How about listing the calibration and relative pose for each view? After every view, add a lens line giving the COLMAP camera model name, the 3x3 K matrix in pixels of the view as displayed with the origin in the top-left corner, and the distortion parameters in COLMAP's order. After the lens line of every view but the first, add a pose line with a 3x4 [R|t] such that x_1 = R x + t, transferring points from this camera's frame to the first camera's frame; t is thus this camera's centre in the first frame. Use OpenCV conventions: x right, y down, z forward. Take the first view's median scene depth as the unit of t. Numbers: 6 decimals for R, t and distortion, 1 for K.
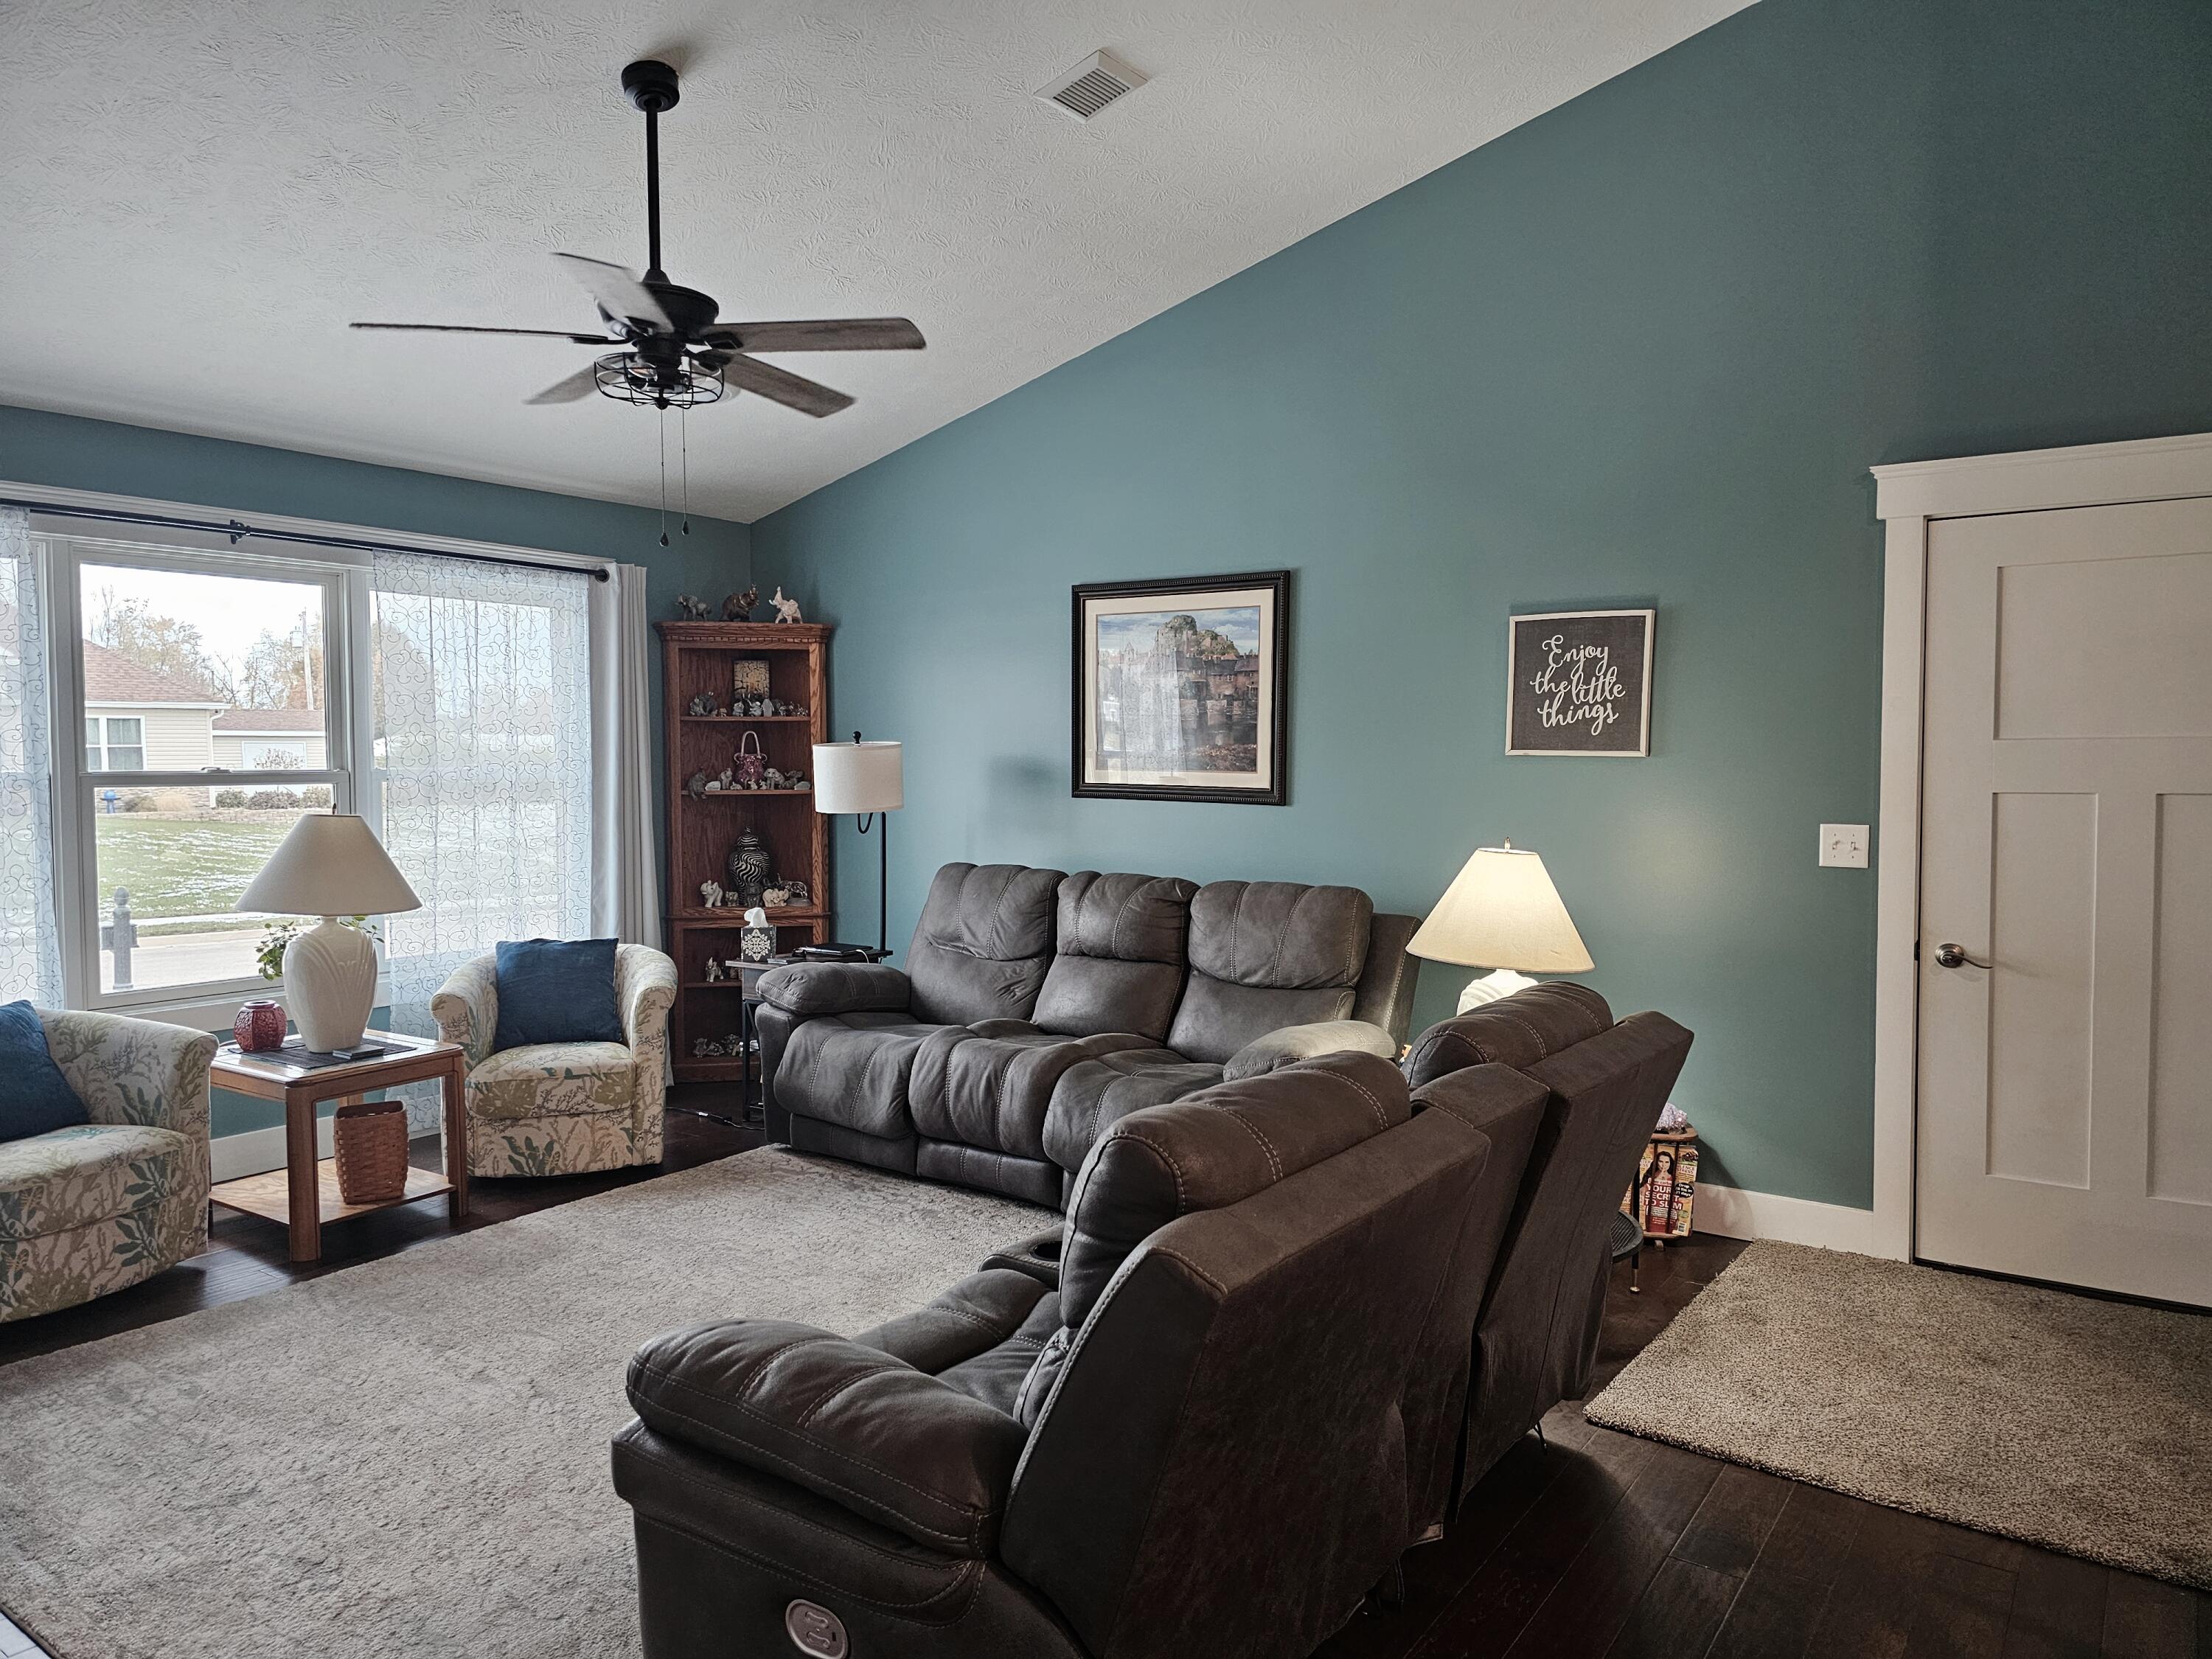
lens RADIAL K [[1475.7, 0, 1119.6], [0, 1475.7, 830.4], [0, 0, 1]] dist [0.081890, -0.085213]
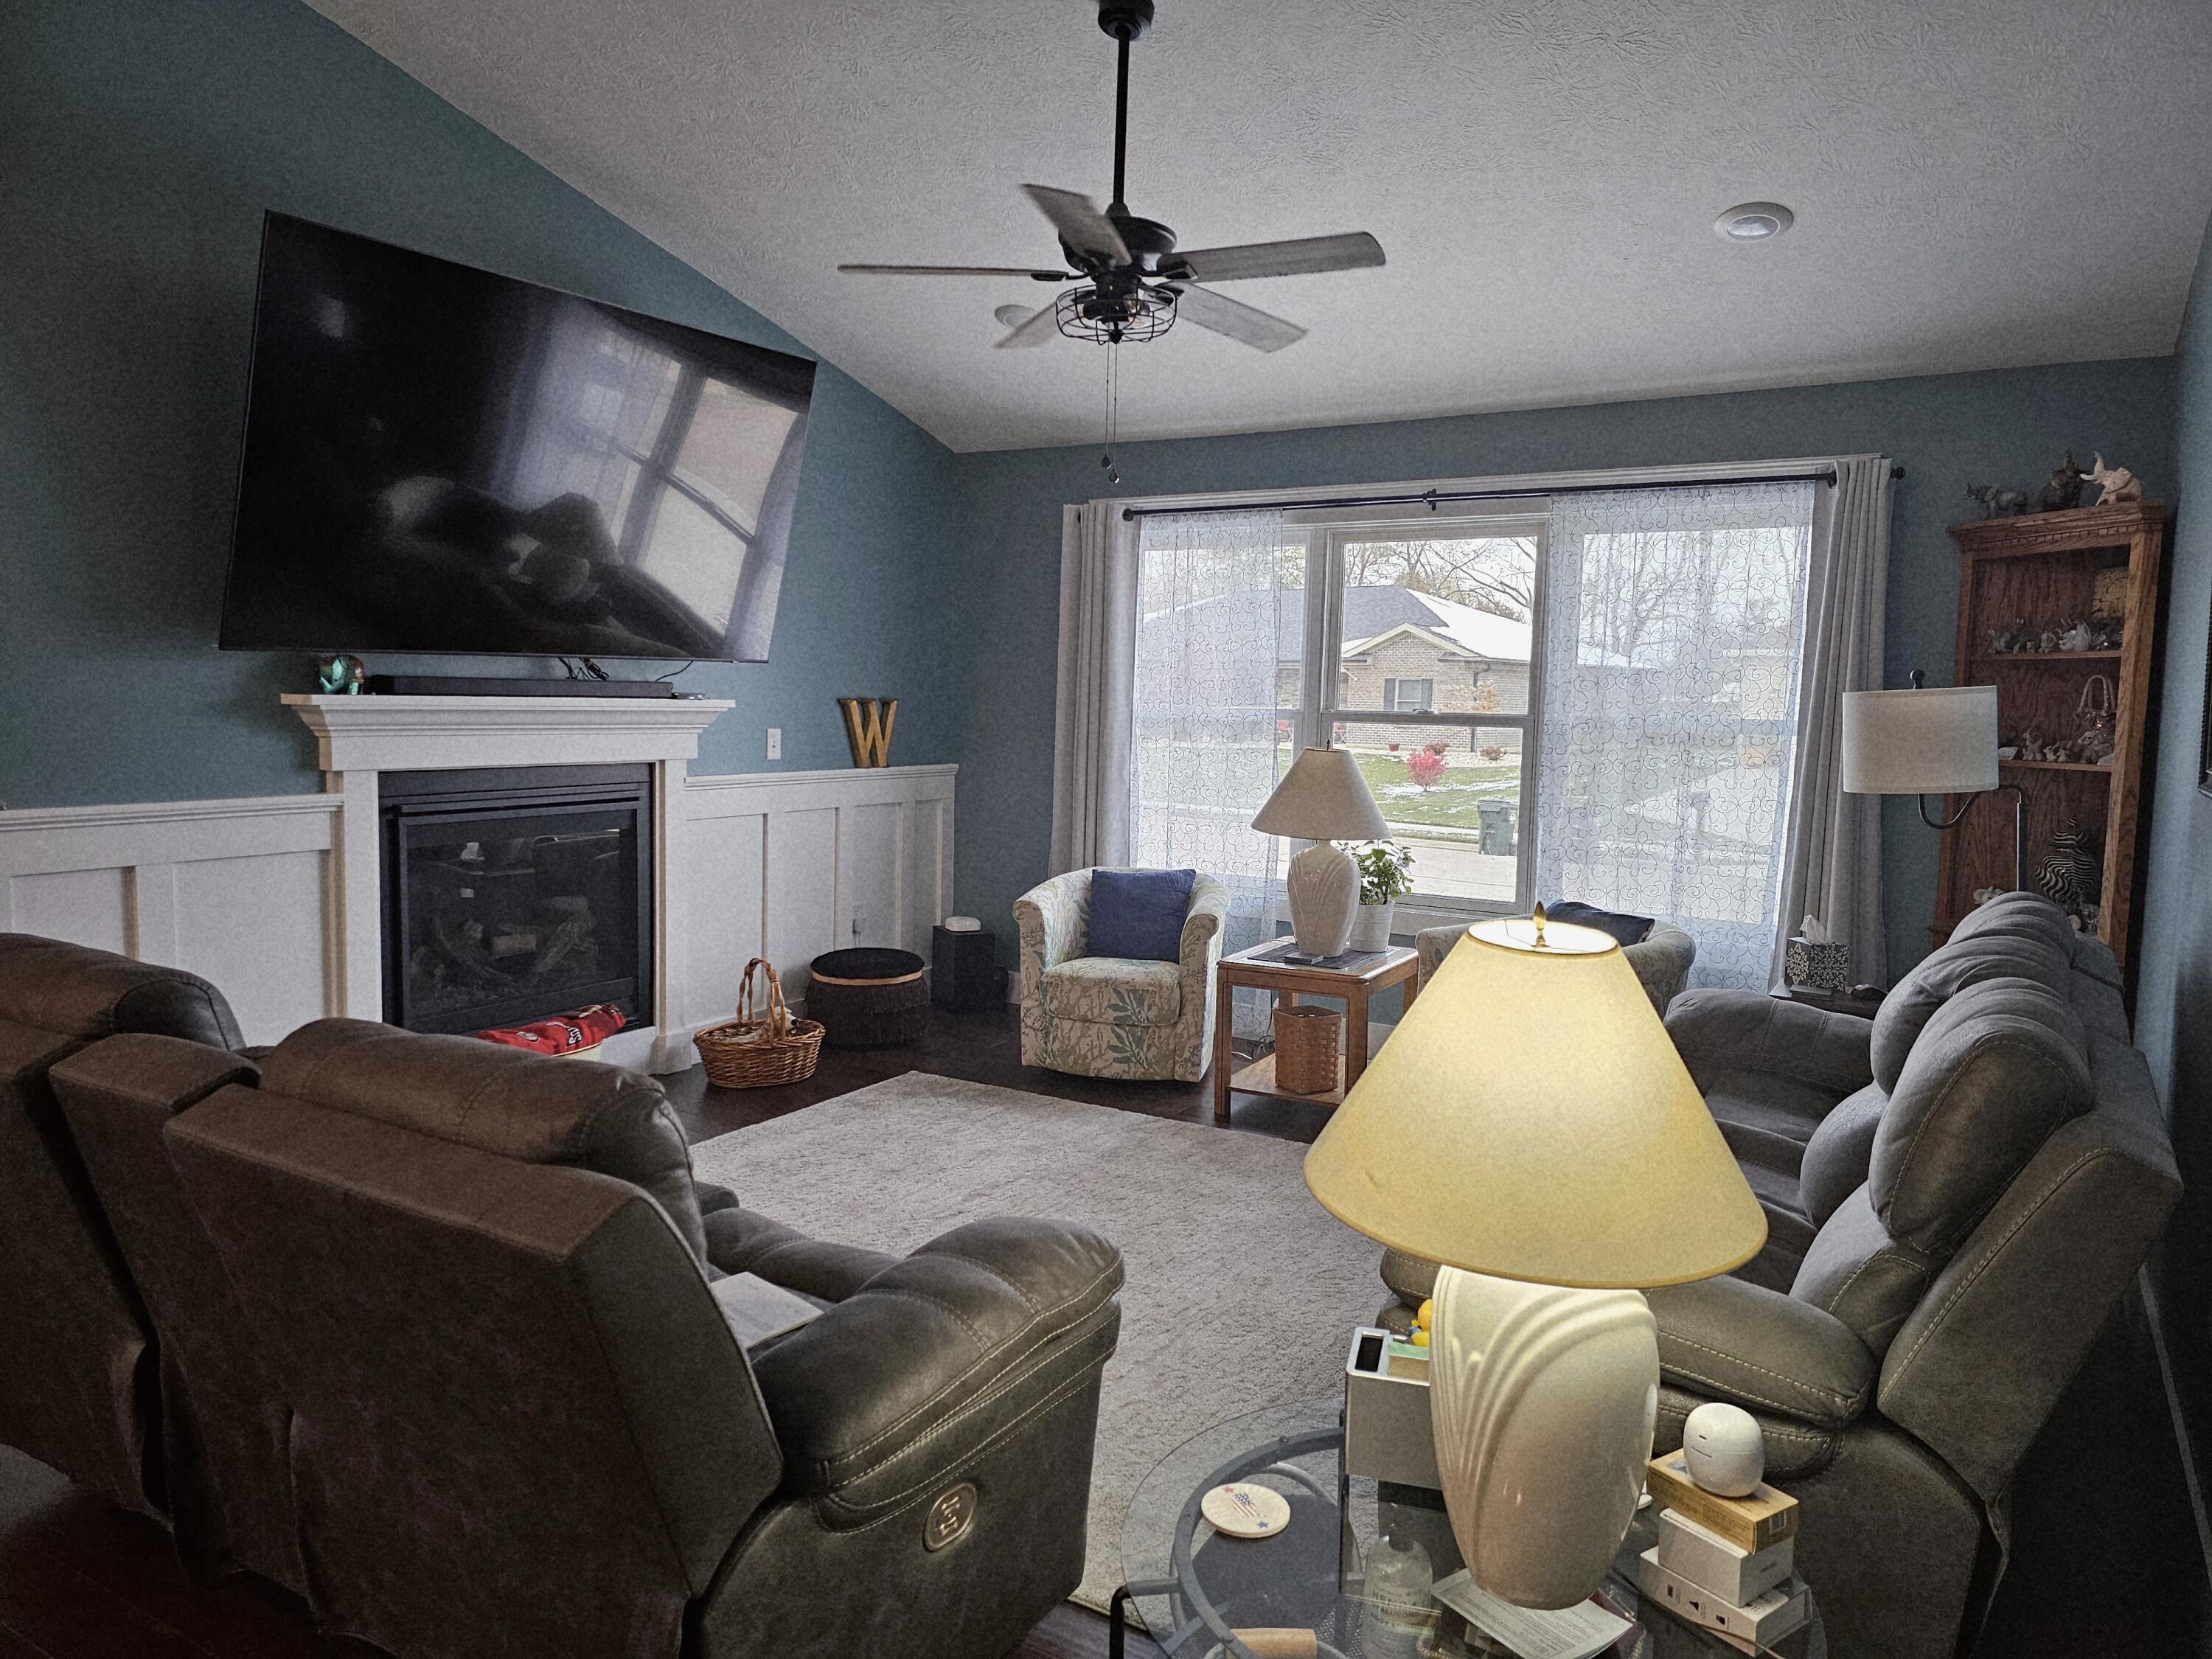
lens RADIAL K [[1475.7, 0, 1119.6], [0, 1475.7, 830.4], [0, 0, 1]] dist [0.081890, -0.085213]
pose [[0.078264, 0.096243, -0.992276, 0.523564], [-0.074422, 0.993116, 0.090455, -0.035172], [0.994151, 0.066768, 0.084887, 0.686671]]
